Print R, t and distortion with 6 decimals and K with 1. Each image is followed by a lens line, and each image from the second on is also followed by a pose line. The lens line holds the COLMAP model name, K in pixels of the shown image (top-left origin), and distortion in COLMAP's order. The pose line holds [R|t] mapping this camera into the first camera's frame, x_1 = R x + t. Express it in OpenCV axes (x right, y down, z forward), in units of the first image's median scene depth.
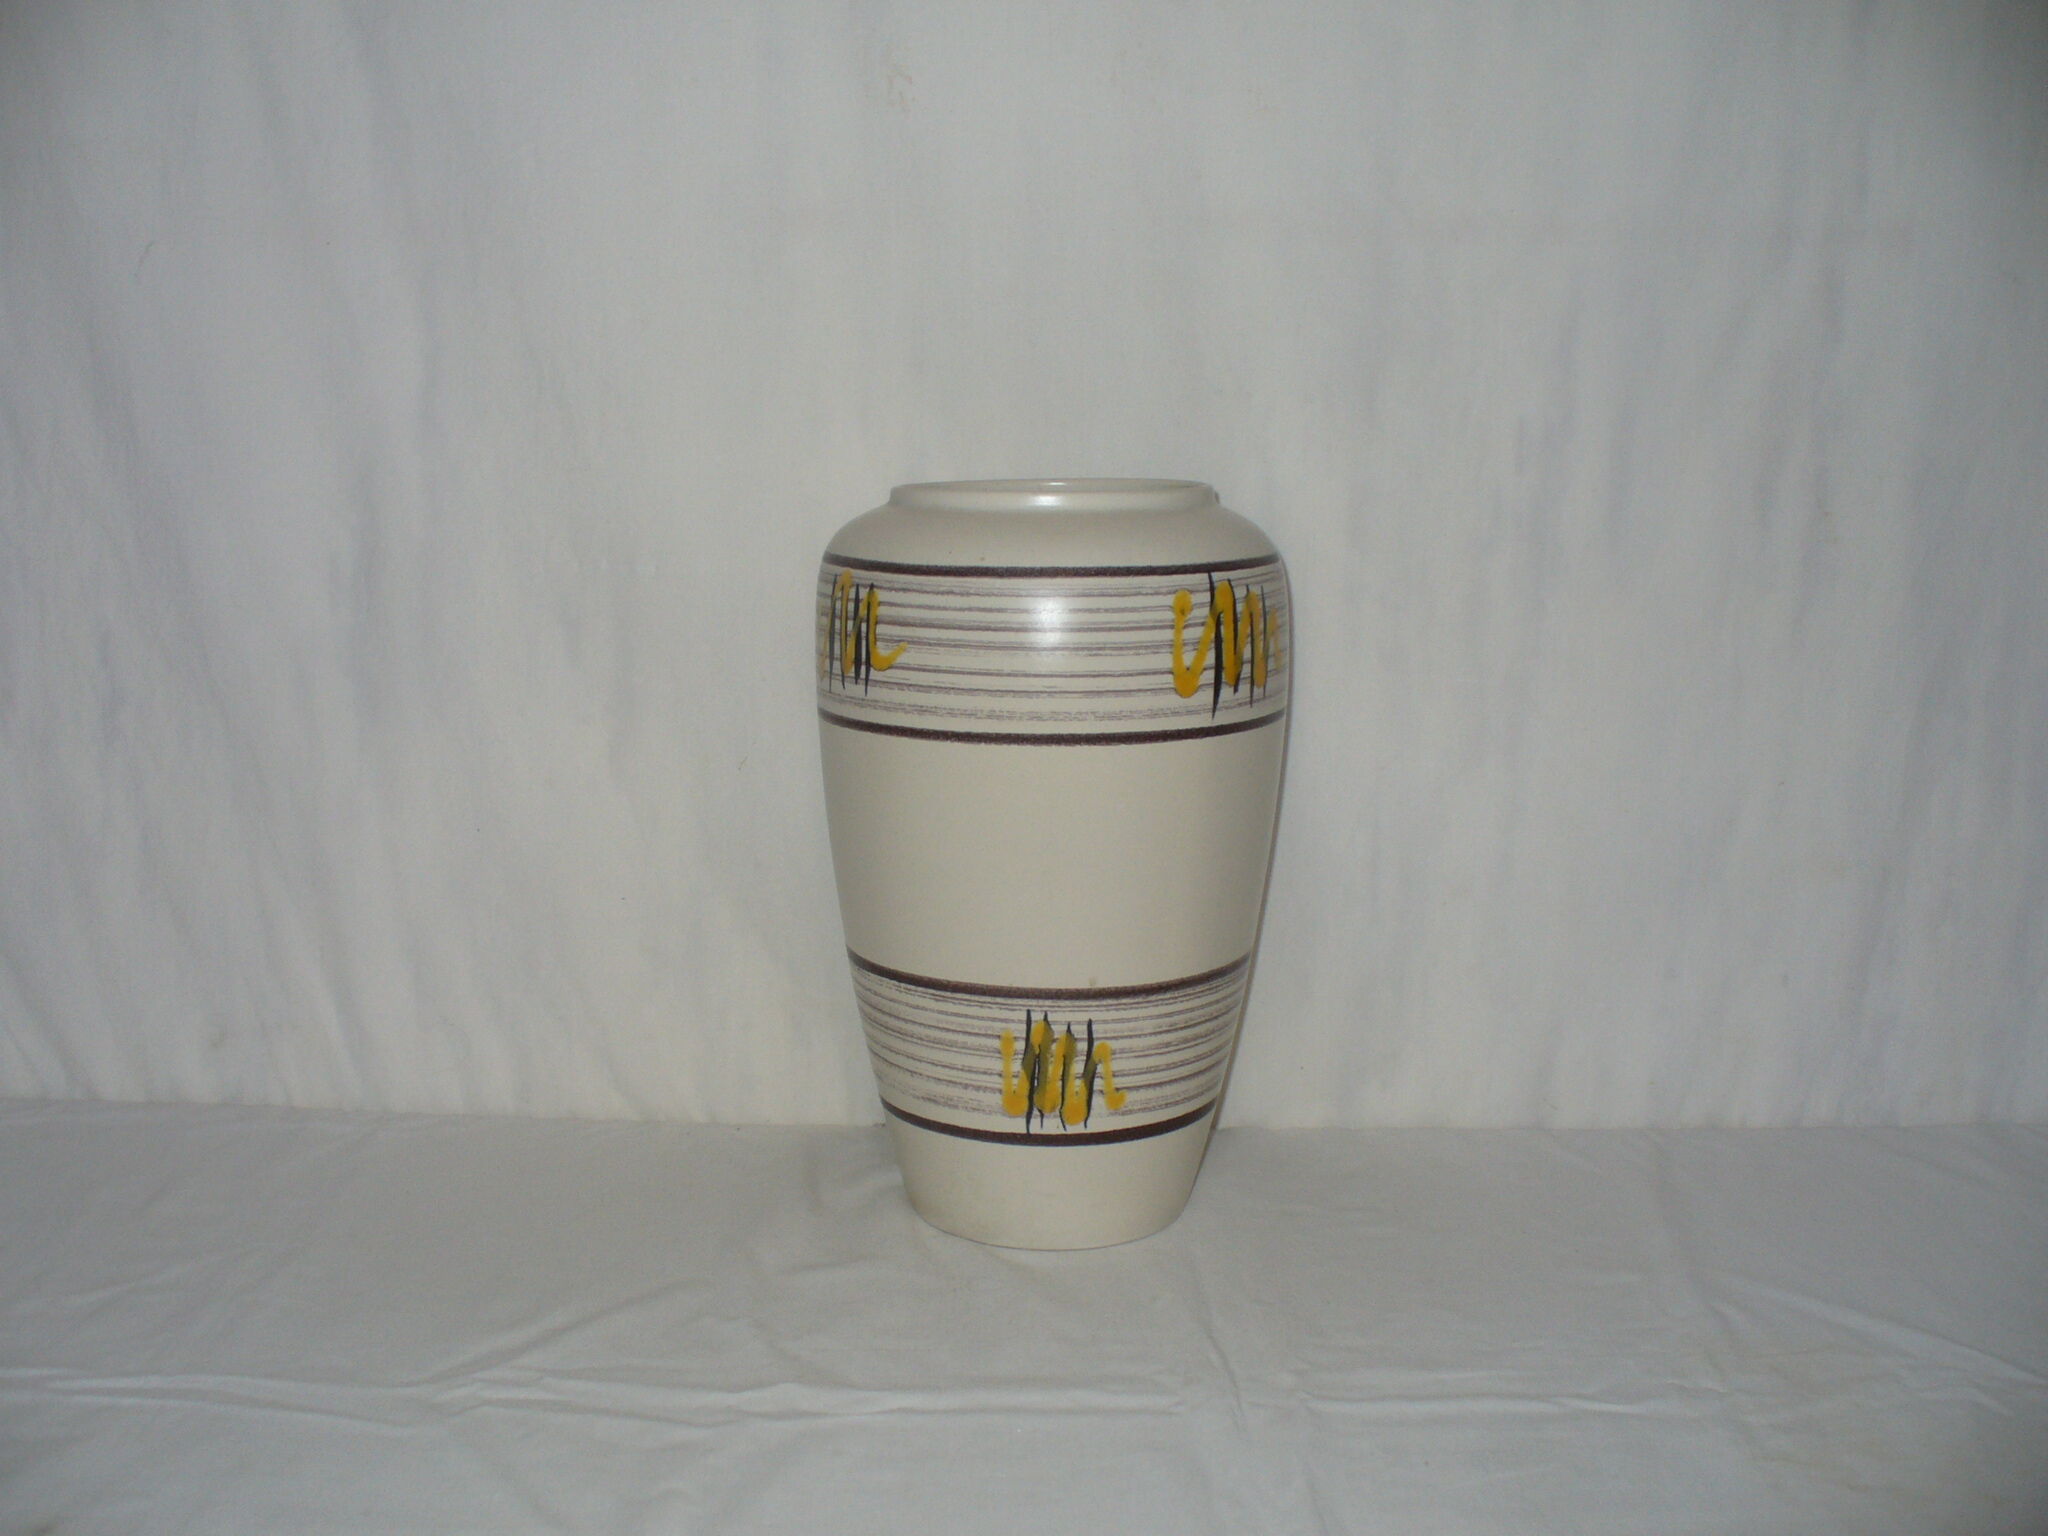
lens RADIAL K [[2341.5, 0, 1024.0], [0, 2341.5, 768.0], [0, 0, 1]] dist [-0.284376, 0.410063]
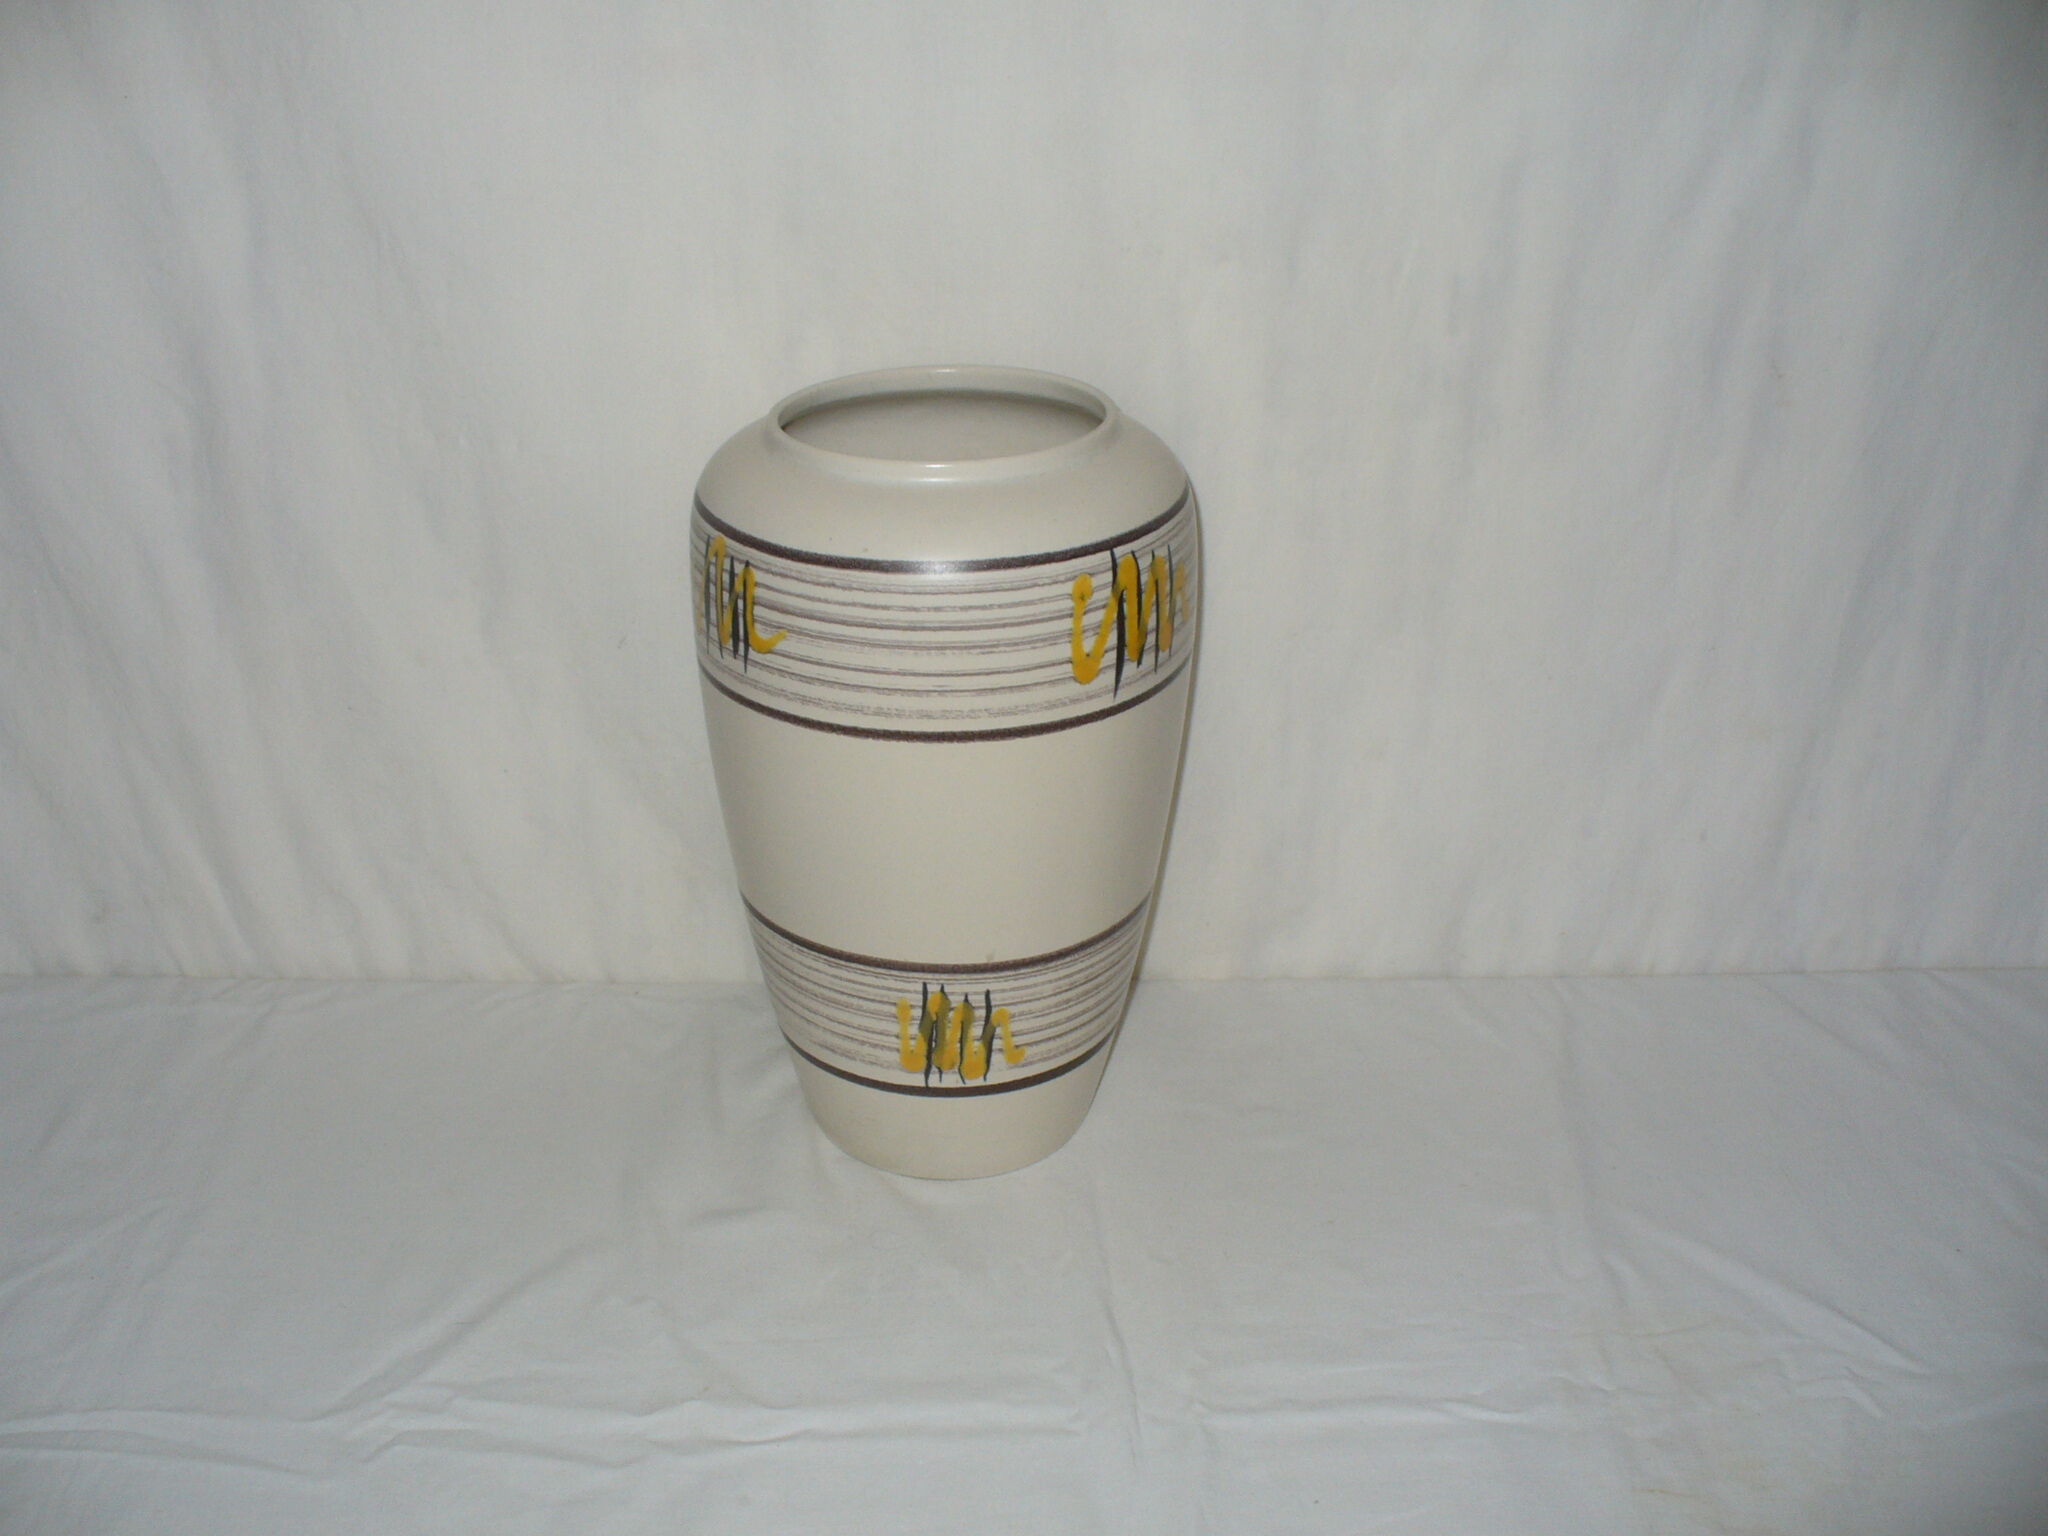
lens RADIAL K [[2341.5, 0, 1024.0], [0, 2341.5, 768.0], [0, 0, 1]] dist [-0.284376, 0.410063]
pose [[0.999329, -0.015078, 0.033384, 0.012224], [0.005466, 0.962535, 0.271102, -0.246237], [-0.036221, -0.270738, 0.961971, 0.085246]]
